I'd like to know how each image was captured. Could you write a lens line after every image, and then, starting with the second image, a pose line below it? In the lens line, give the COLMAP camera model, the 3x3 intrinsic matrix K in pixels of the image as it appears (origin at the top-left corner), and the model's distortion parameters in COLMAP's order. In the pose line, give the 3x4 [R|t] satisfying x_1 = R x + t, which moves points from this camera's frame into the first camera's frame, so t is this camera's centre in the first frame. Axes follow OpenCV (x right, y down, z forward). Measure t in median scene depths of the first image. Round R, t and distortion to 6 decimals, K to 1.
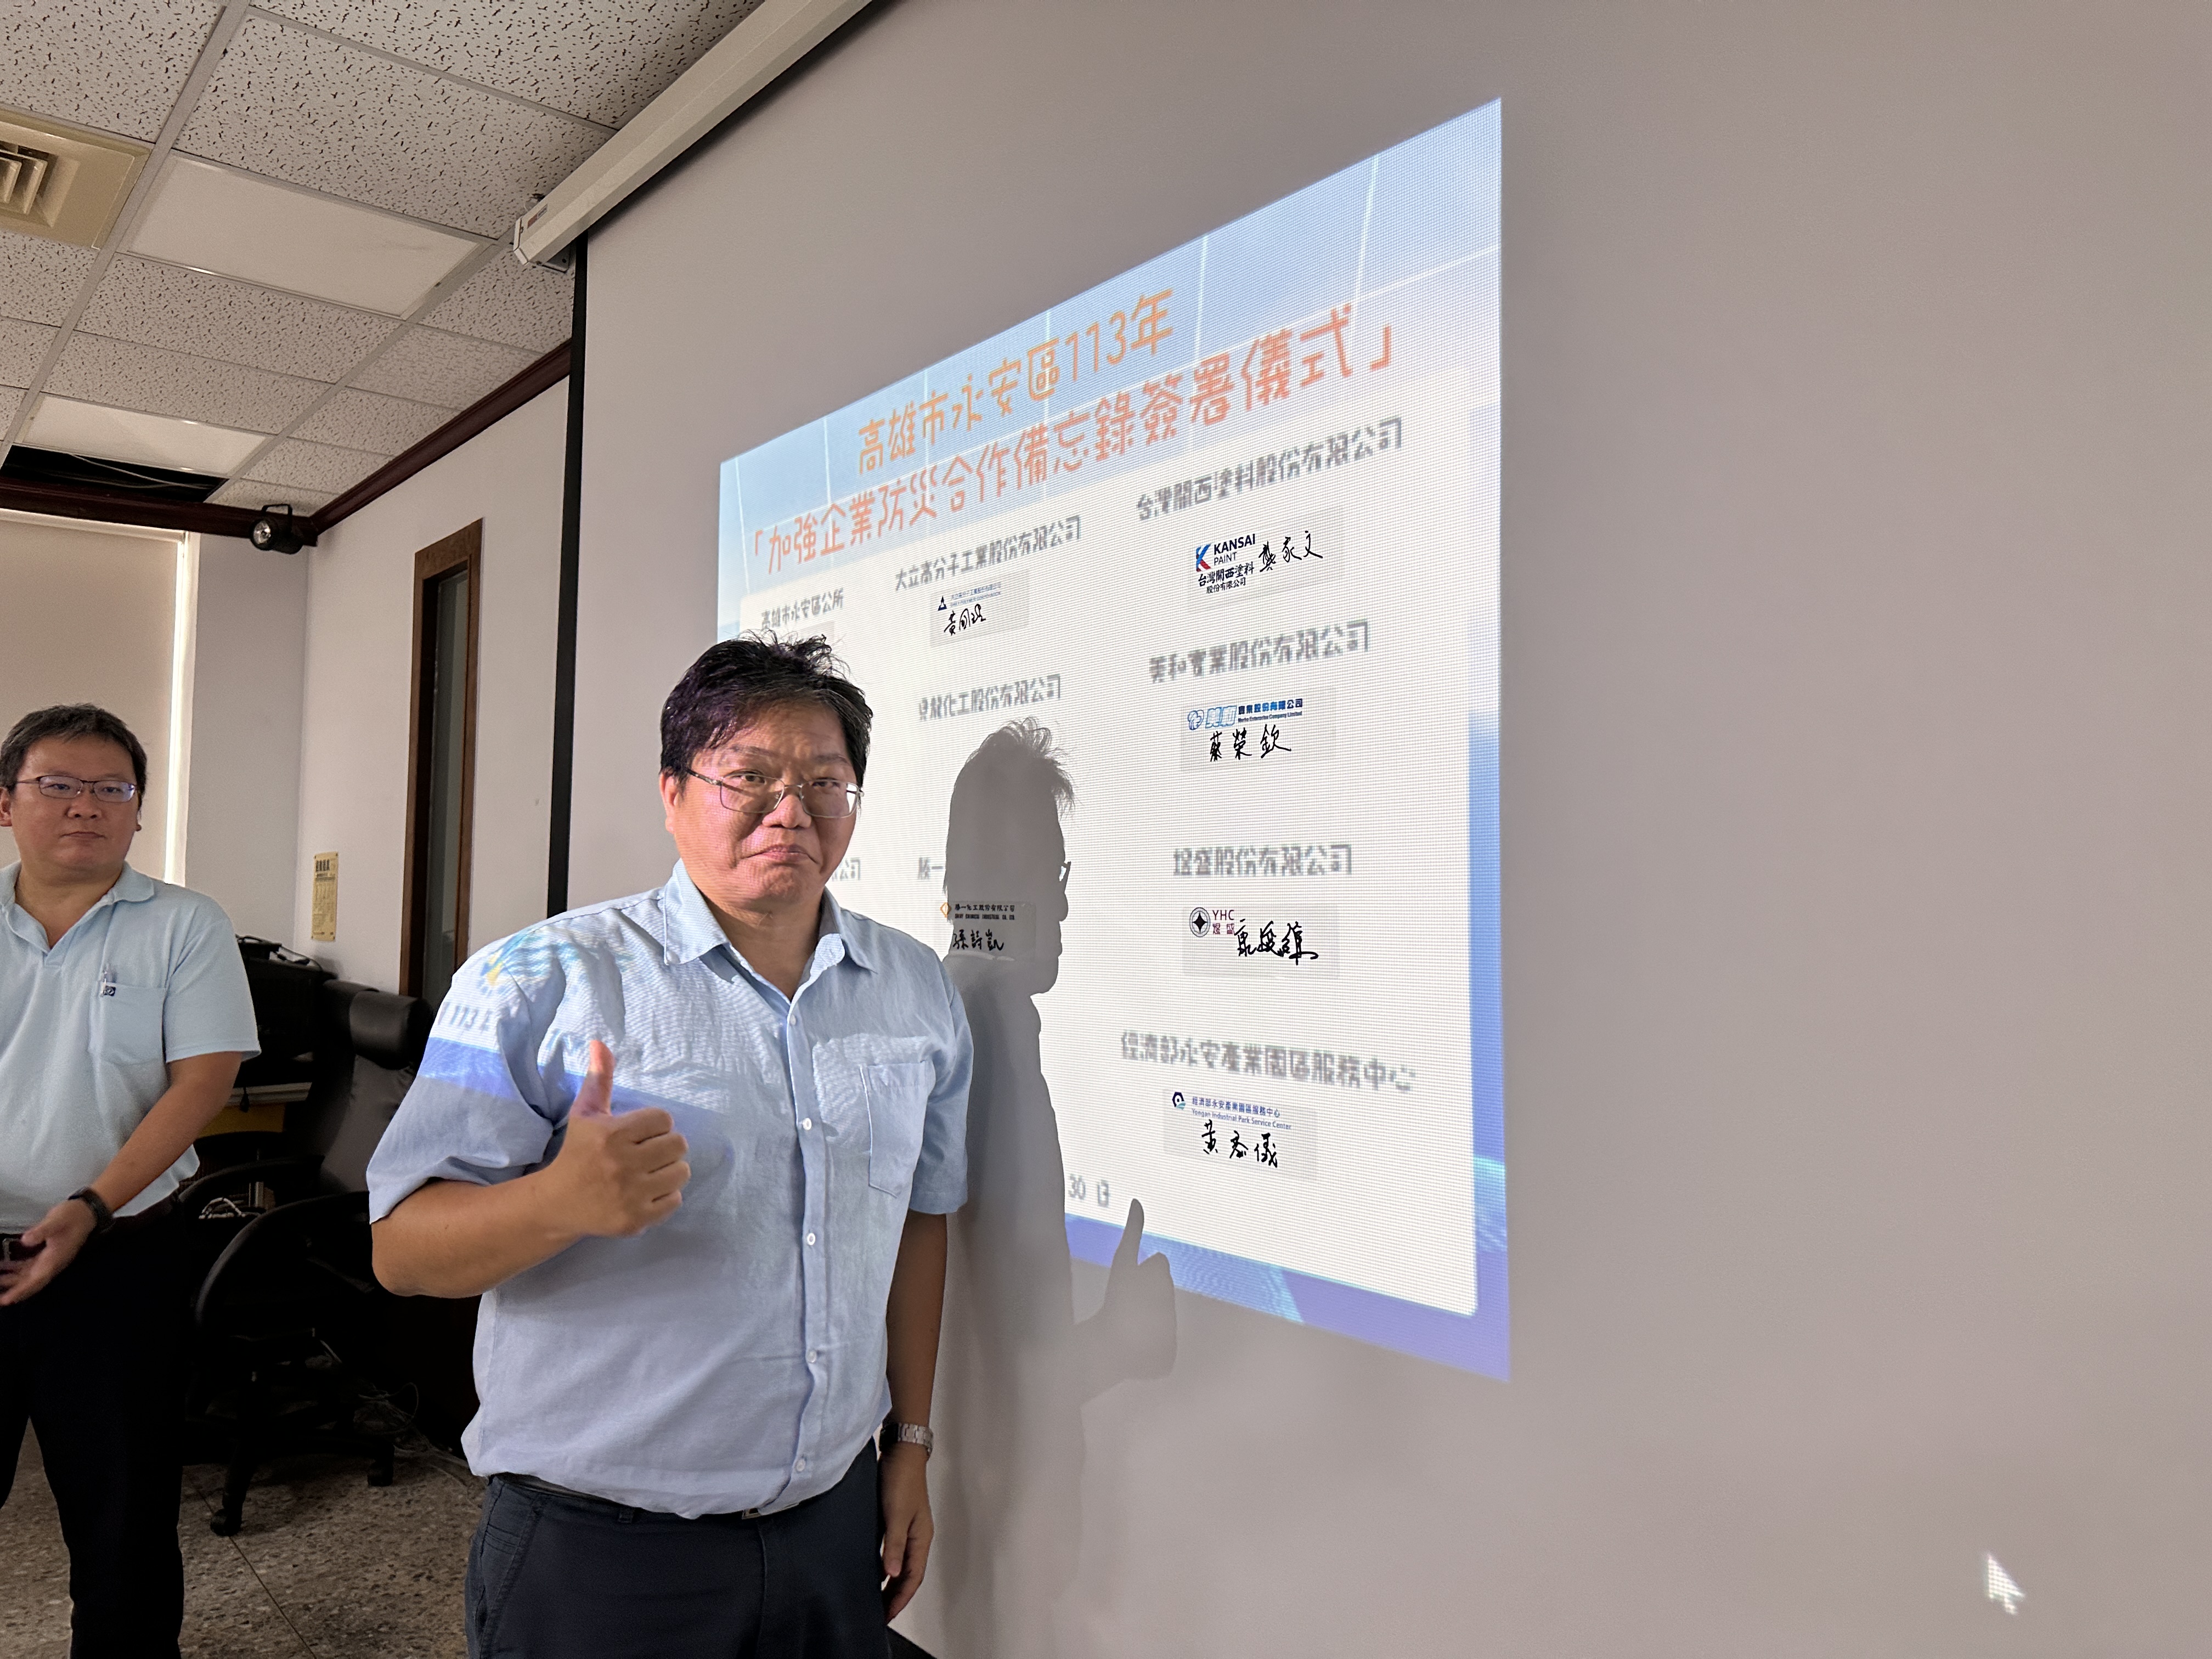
lens RADIAL K [[1573.6, 0, 1106.6], [0, 1573.6, 826.3], [0, 0, 1]] dist [0.006574, -0.008160]
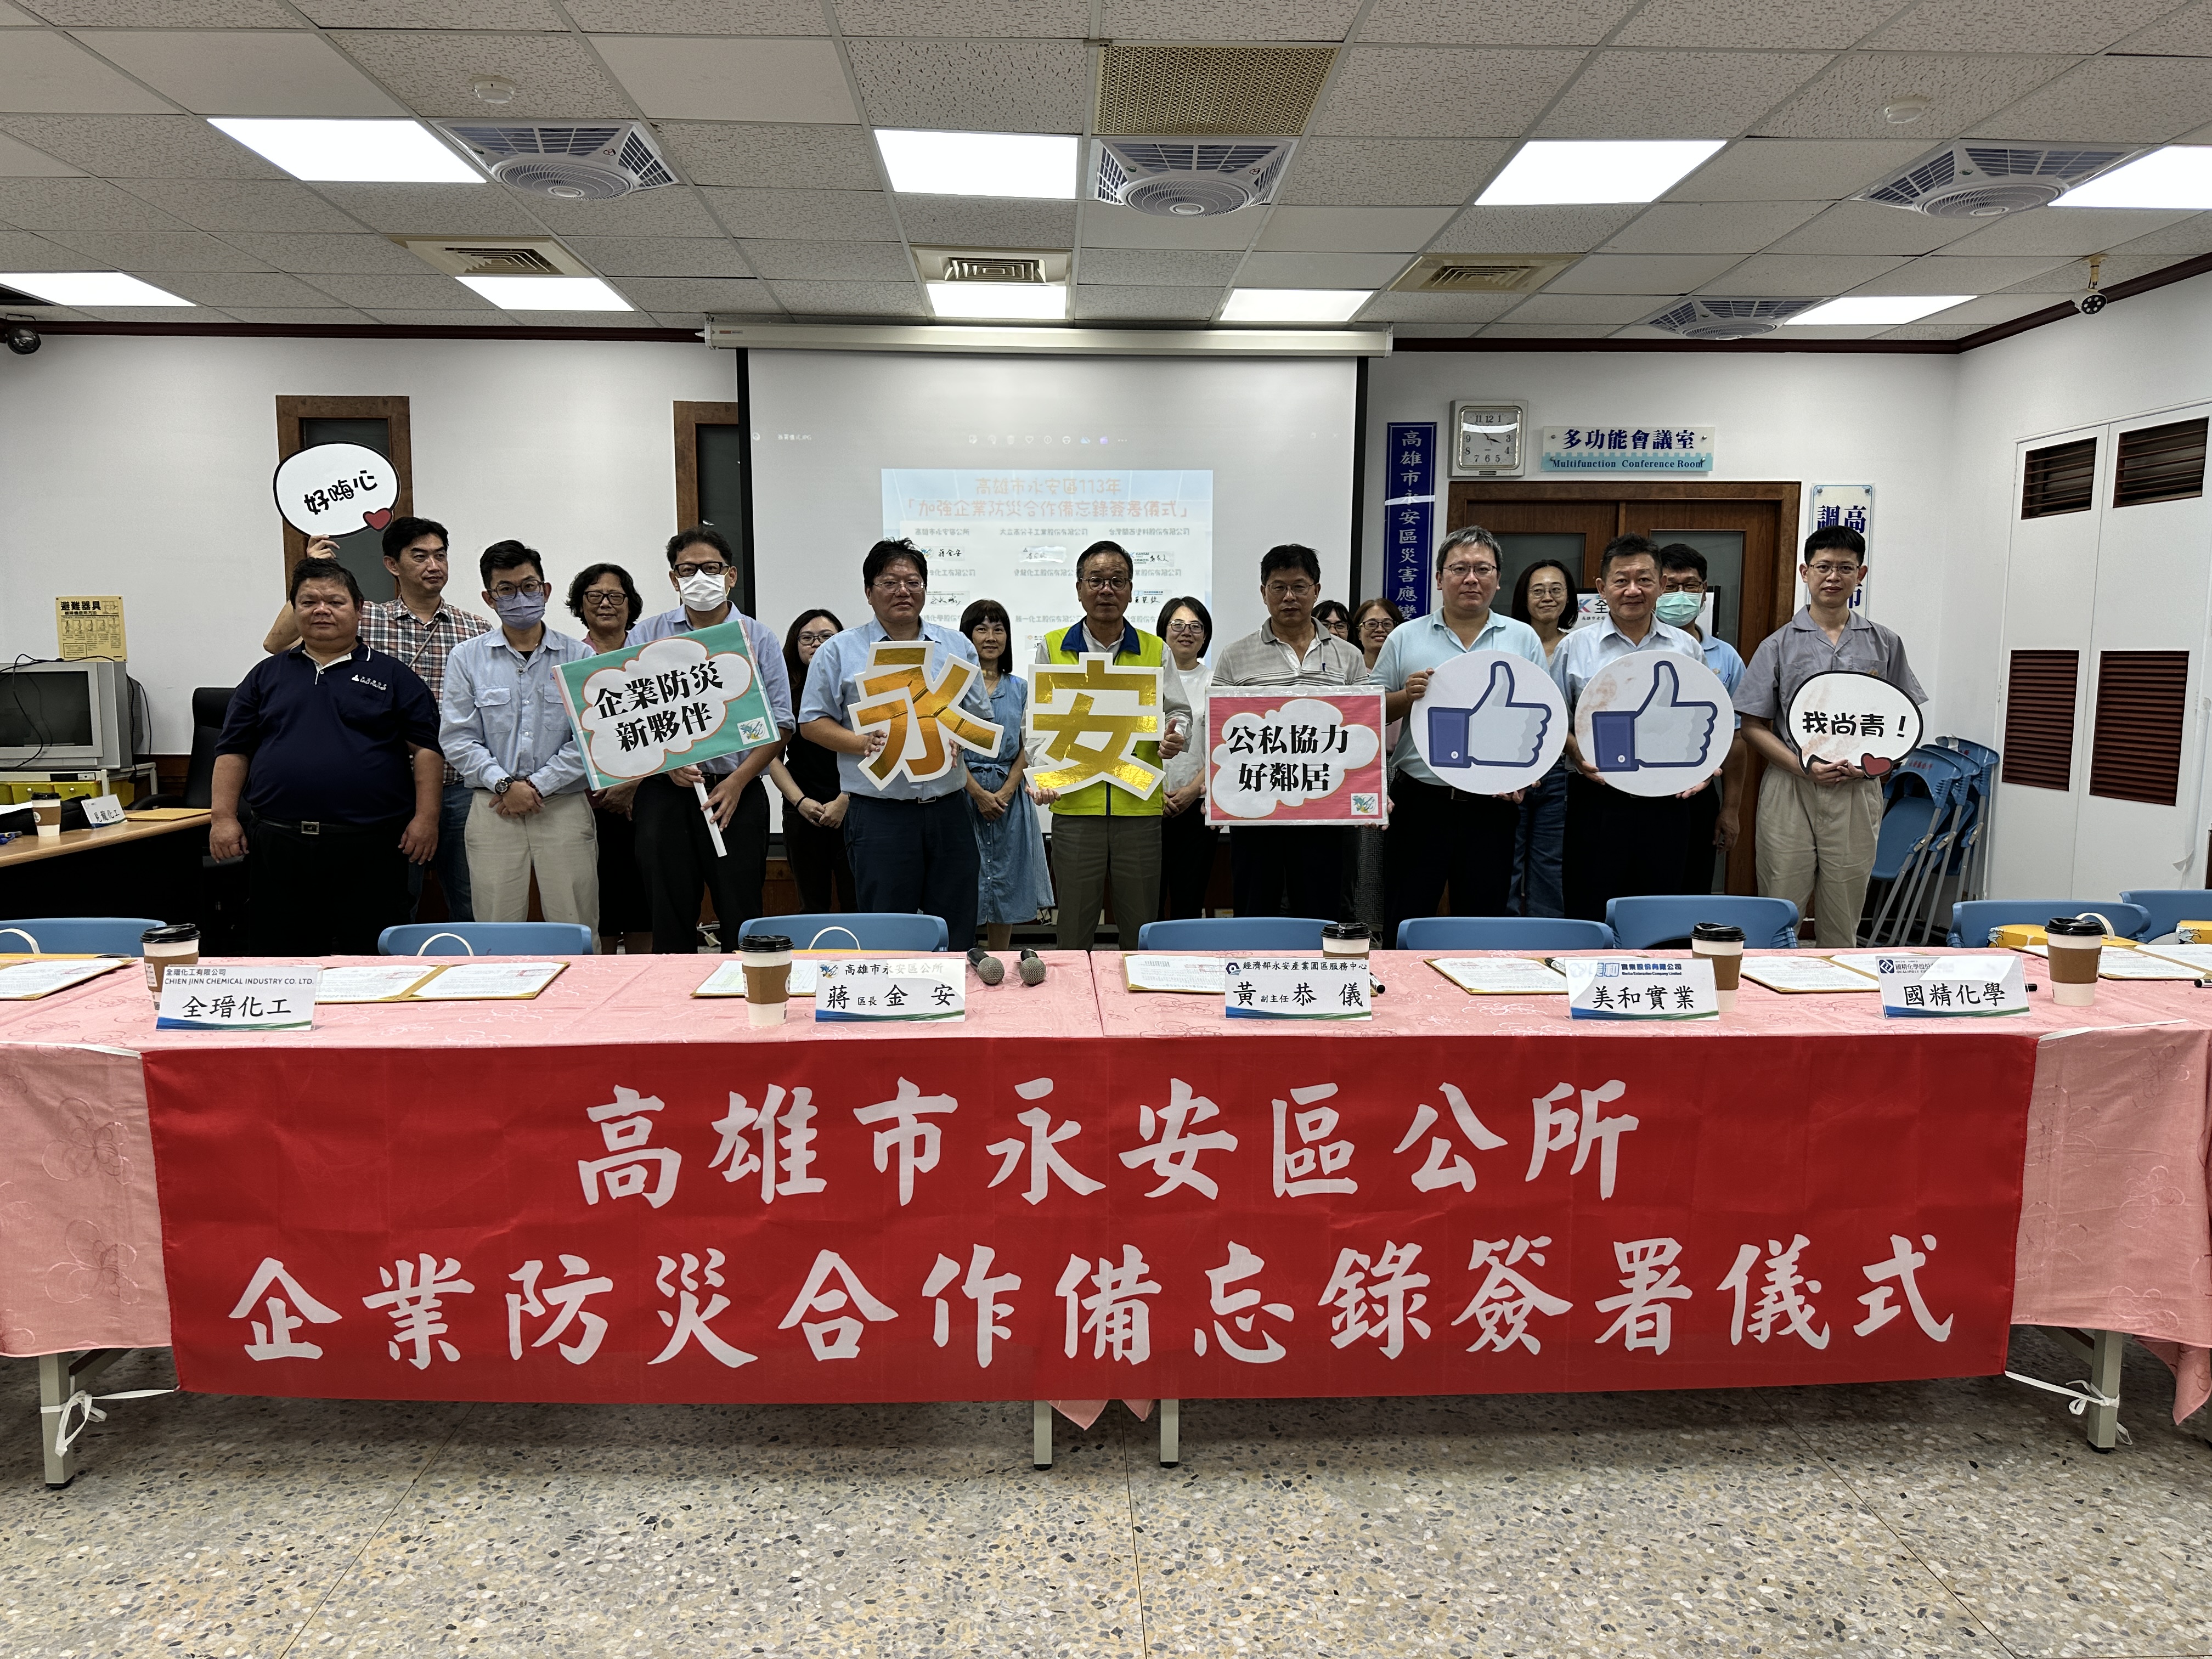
lens RADIAL K [[1573.6, 0, 1105.7], [0, 1573.6, 832.6], [0, 0, 1]] dist [0.006574, -0.008160]
pose [[0.619477, -0.091812, 0.779628, -2.849852], [-0.041580, 0.987905, 0.149378, -0.034377], [-0.783913, -0.124953, 0.608167, -1.389666]]
